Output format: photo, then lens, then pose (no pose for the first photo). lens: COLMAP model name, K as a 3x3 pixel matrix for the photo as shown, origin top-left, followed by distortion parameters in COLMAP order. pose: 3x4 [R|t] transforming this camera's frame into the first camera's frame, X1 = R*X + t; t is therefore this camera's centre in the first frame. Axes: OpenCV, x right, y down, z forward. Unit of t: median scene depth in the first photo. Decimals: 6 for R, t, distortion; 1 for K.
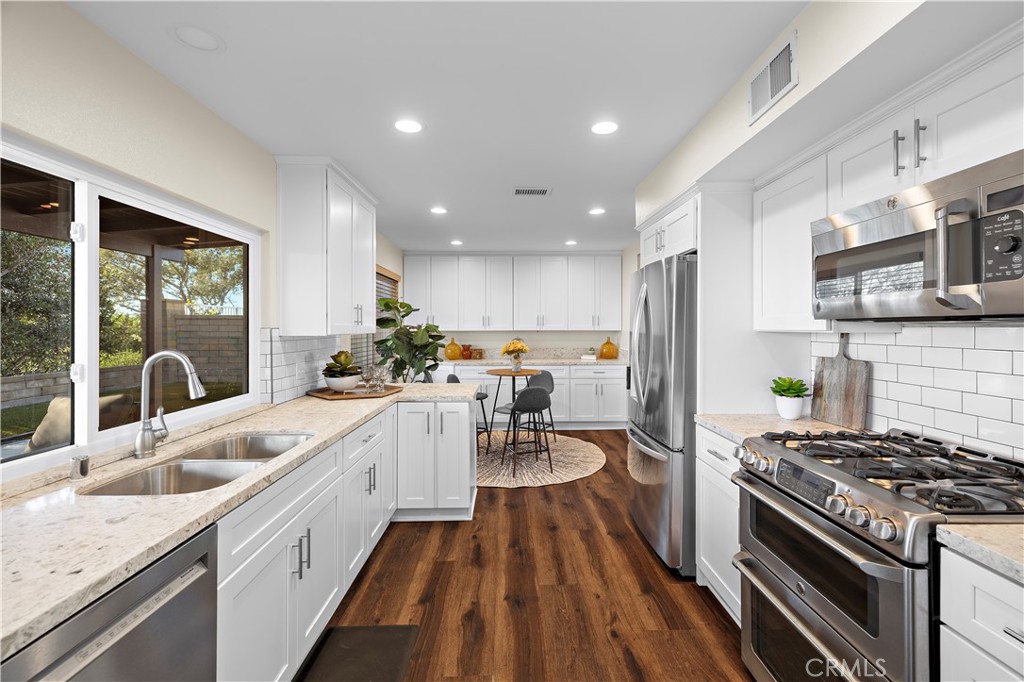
lens RADIAL K [[436.6, 0, 508.4], [0, 436.6, 326.9], [0, 0, 1]] dist [0.009659, -0.001728]
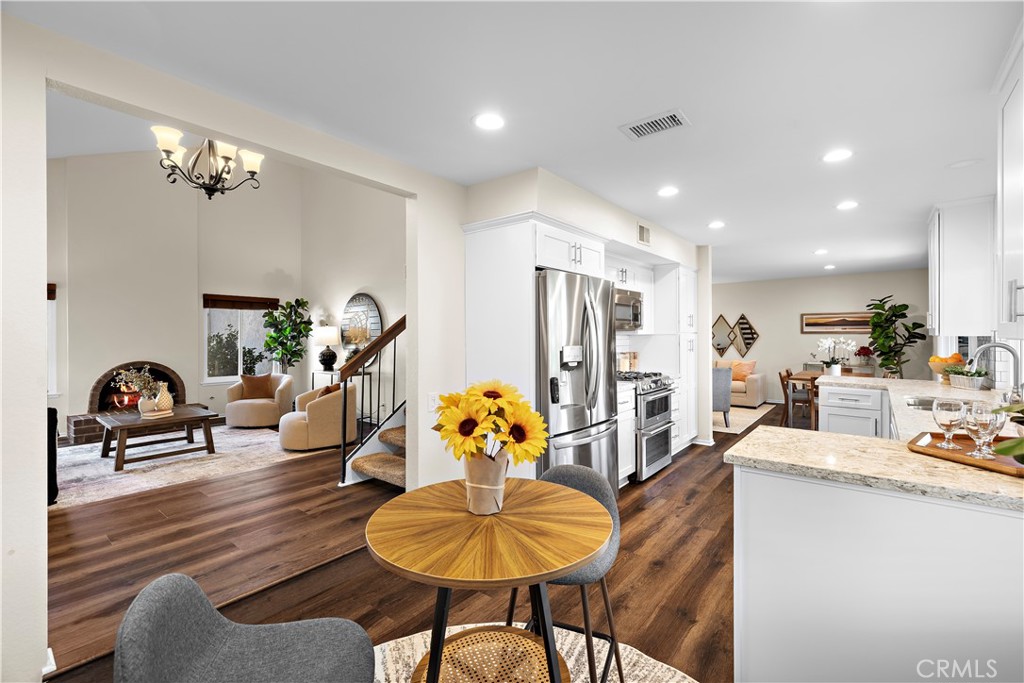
lens RADIAL K [[436.6, 0, 520.2], [0, 436.6, 337.3], [0, 0, 1]] dist [0.009659, -0.001728]
pose [[-0.776601, 0.002945, 0.629986, -0.244895], [0.004897, 0.999987, 0.001361, 0.012235], [-0.629973, 0.004142, -0.776606, 1.948180]]
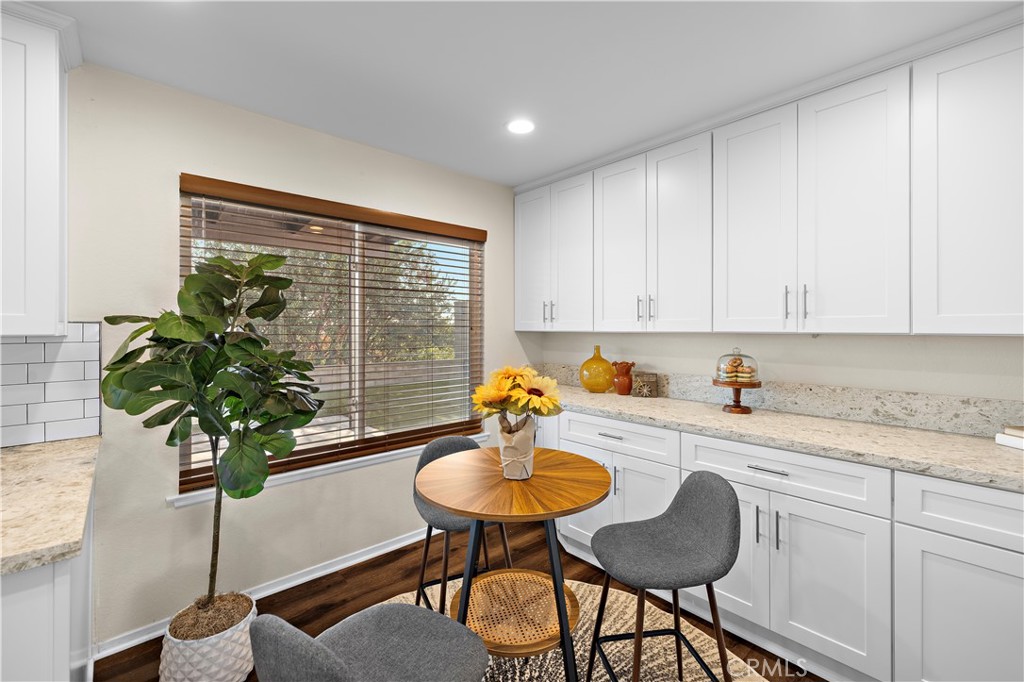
lens RADIAL K [[436.6, 0, 512.8], [0, 436.6, 330.0], [0, 0, 1]] dist [0.009659, -0.001728]
pose [[0.663859, 0.004944, -0.747841, 0.378746], [-0.003415, 0.999988, 0.003579, 0.011776], [0.747850, 0.000178, 0.663868, 1.343256]]
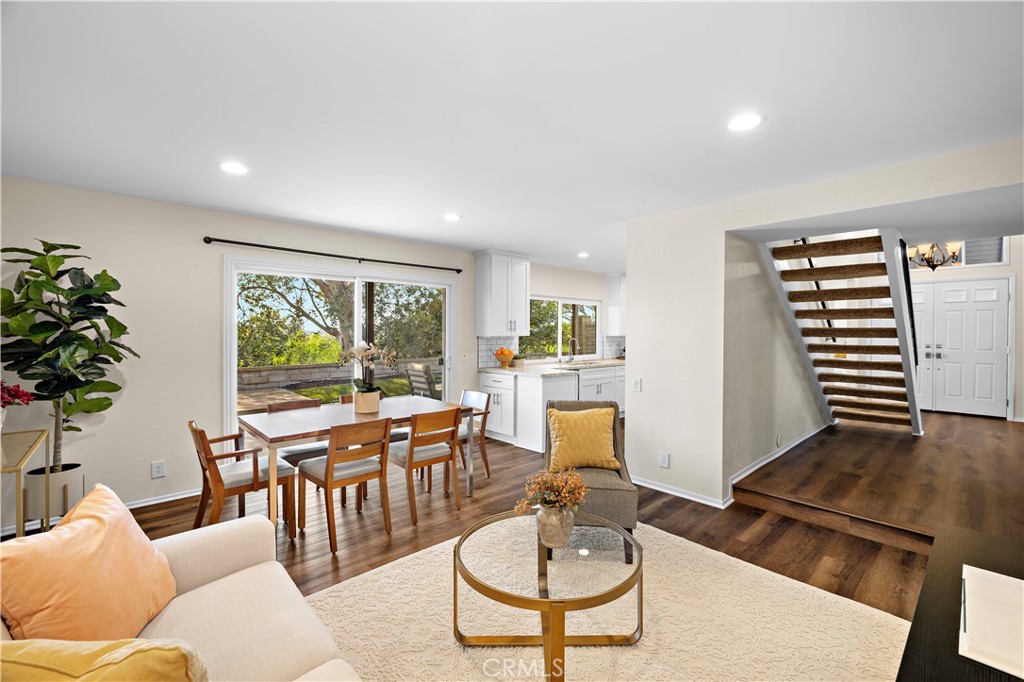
lens RADIAL K [[436.6, 0, 513.9], [0, 436.6, 337.1], [0, 0, 1]] dist [0.009659, -0.001728]
pose [[0.676461, 0.016433, -0.736295, 1.136952], [-0.004459, 0.999824, 0.018218, -0.019960], [0.736465, -0.009041, 0.676415, -1.334307]]
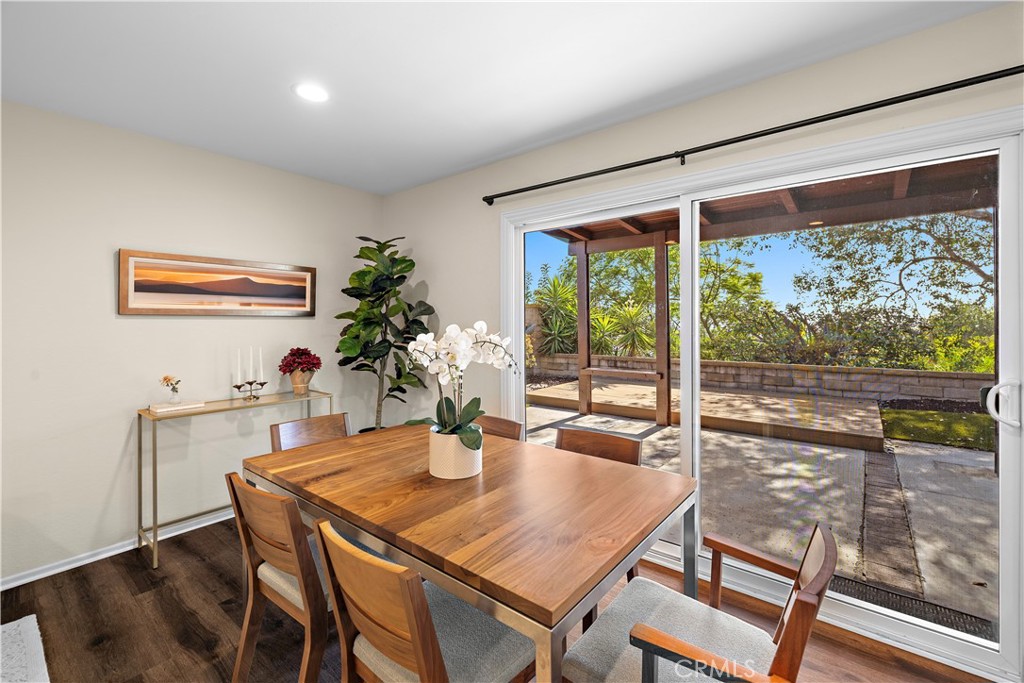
lens RADIAL K [[436.6, 0, 511.7], [0, 436.6, 326.3], [0, 0, 1]] dist [0.009659, -0.001728]
pose [[-0.627626, 0.008974, -0.778463, 0.344444], [0.009085, 0.999950, 0.004203, 0.027358], [0.778462, -0.004434, -0.627676, -0.378023]]
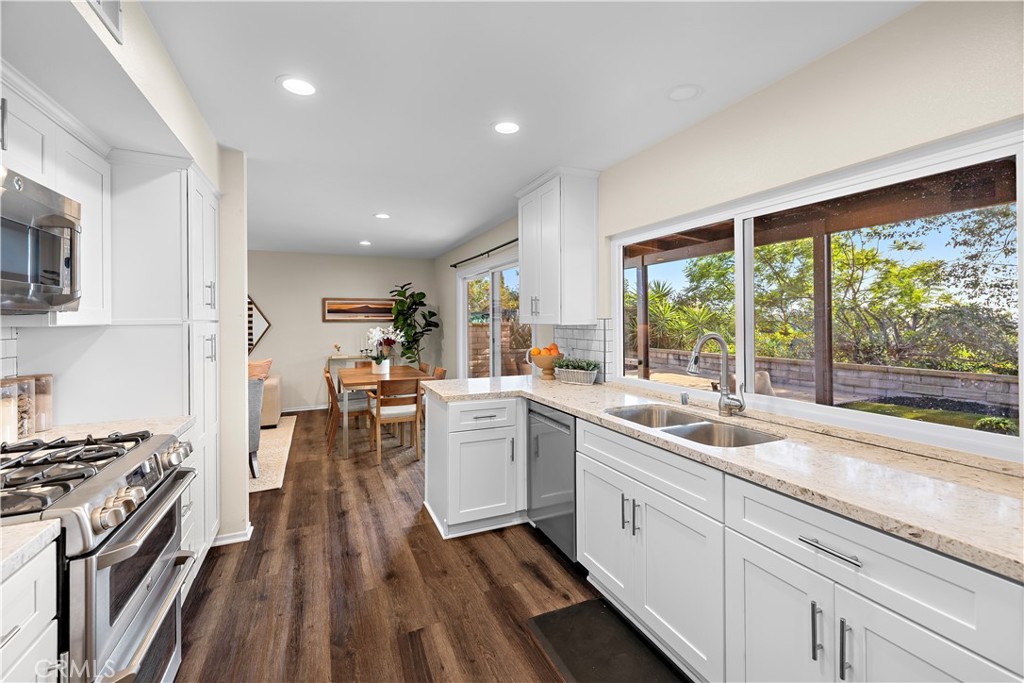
lens RADIAL K [[436.6, 0, 517.4], [0, 436.6, 320.3], [0, 0, 1]] dist [0.009659, -0.001728]
pose [[-0.913123, 0.008092, -0.407604, 0.151599], [0.009638, 0.999952, -0.001738, 0.006132], [0.407570, -0.005515, -0.913157, 1.116975]]
